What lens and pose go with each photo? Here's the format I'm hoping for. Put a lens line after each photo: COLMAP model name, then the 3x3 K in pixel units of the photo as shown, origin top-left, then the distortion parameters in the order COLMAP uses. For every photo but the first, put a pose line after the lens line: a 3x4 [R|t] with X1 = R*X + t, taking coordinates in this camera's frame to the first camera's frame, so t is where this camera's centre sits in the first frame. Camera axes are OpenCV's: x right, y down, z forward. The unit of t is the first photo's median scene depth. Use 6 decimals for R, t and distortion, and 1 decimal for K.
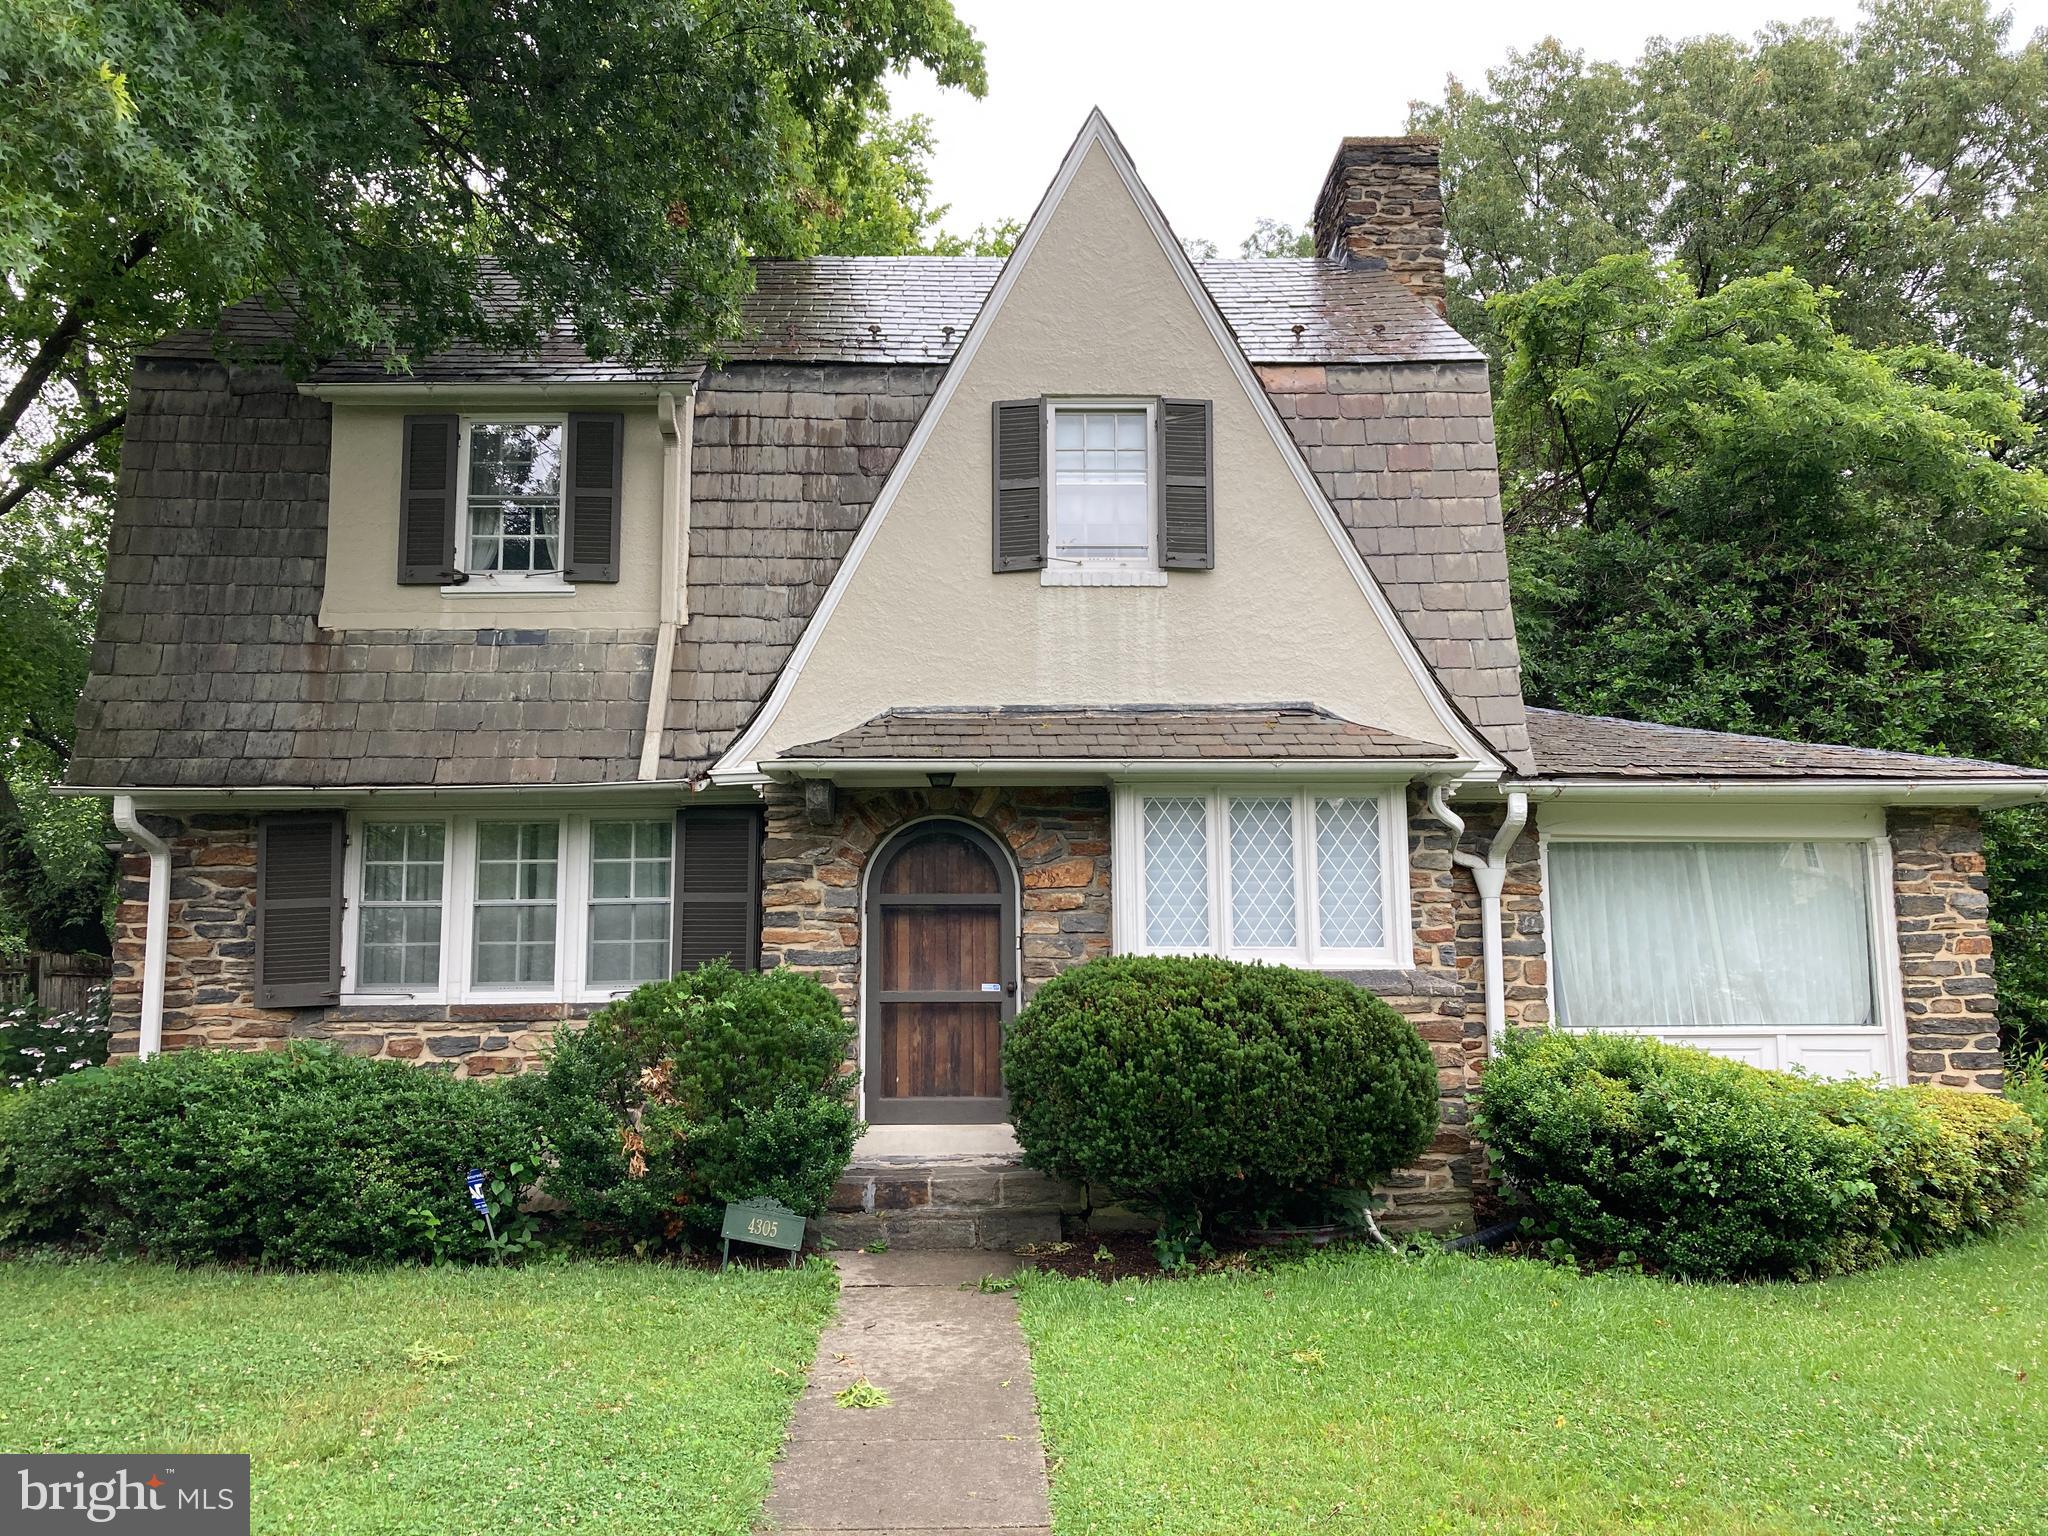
lens RADIAL K [[1669.8, 0, 1024.0], [0, 1669.8, 768.0], [0, 0, 1]] dist [0.027515, -0.011805]
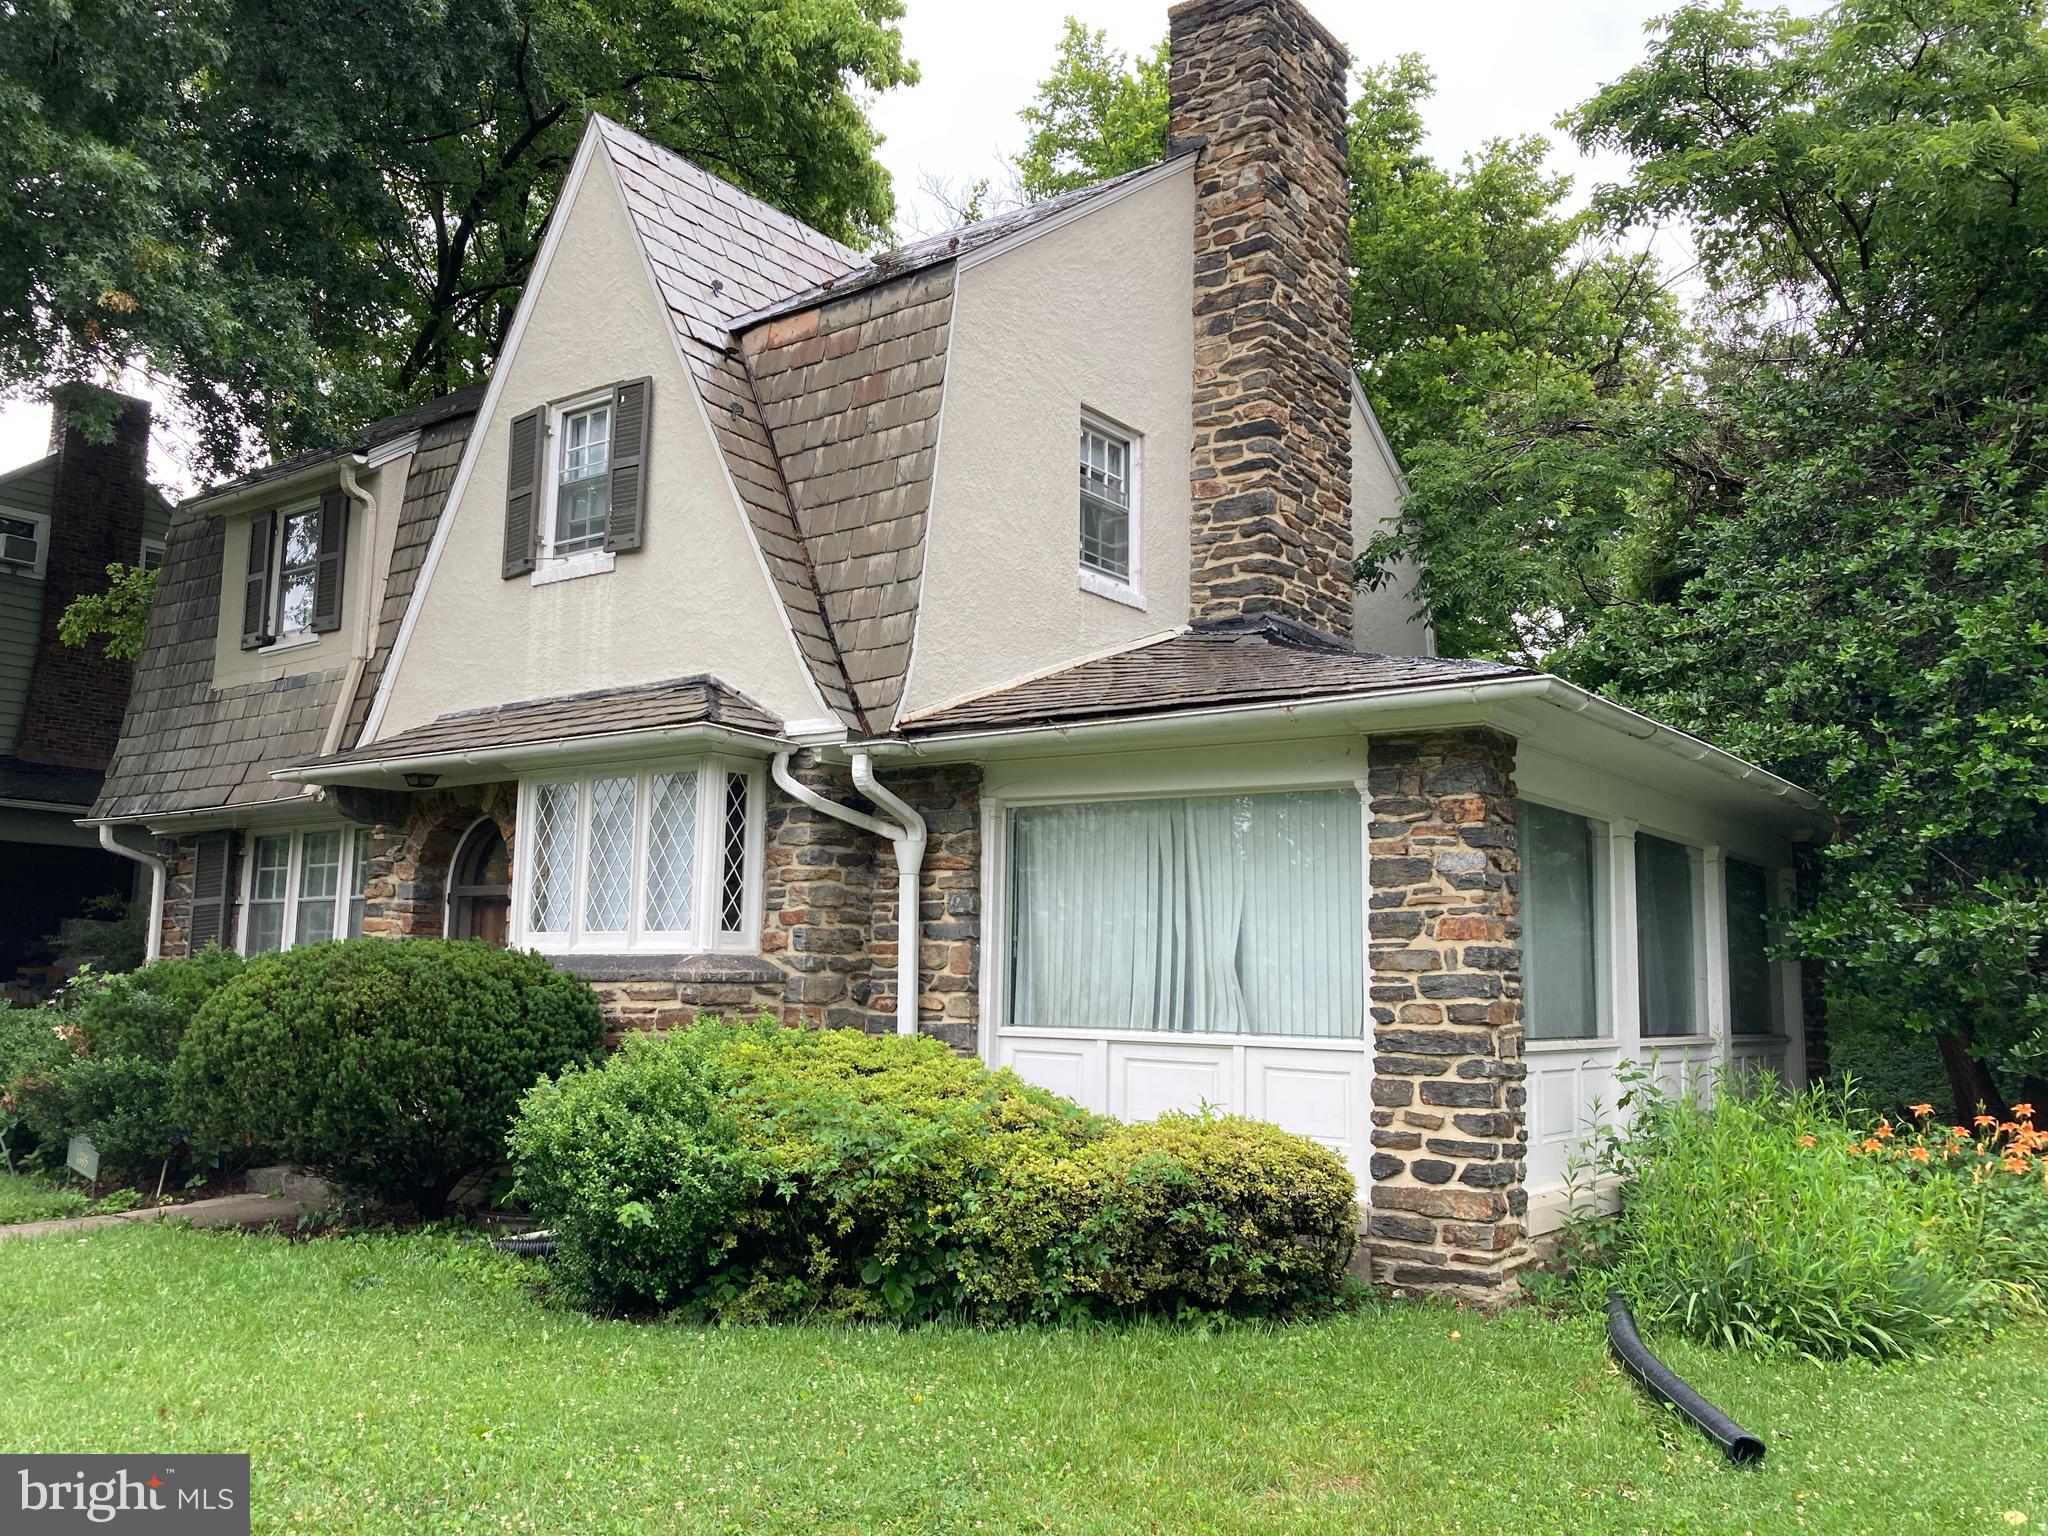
lens RADIAL K [[1706.2, 0, 1006.3], [0, 1706.2, 750.7], [0, 0, 1]] dist [0.034975, 0.003576]
pose [[0.782260, -0.069298, -0.619085, 0.864729], [0.056127, 0.997592, -0.040745, 0.051229], [0.620418, -0.002874, 0.784266, 0.332501]]
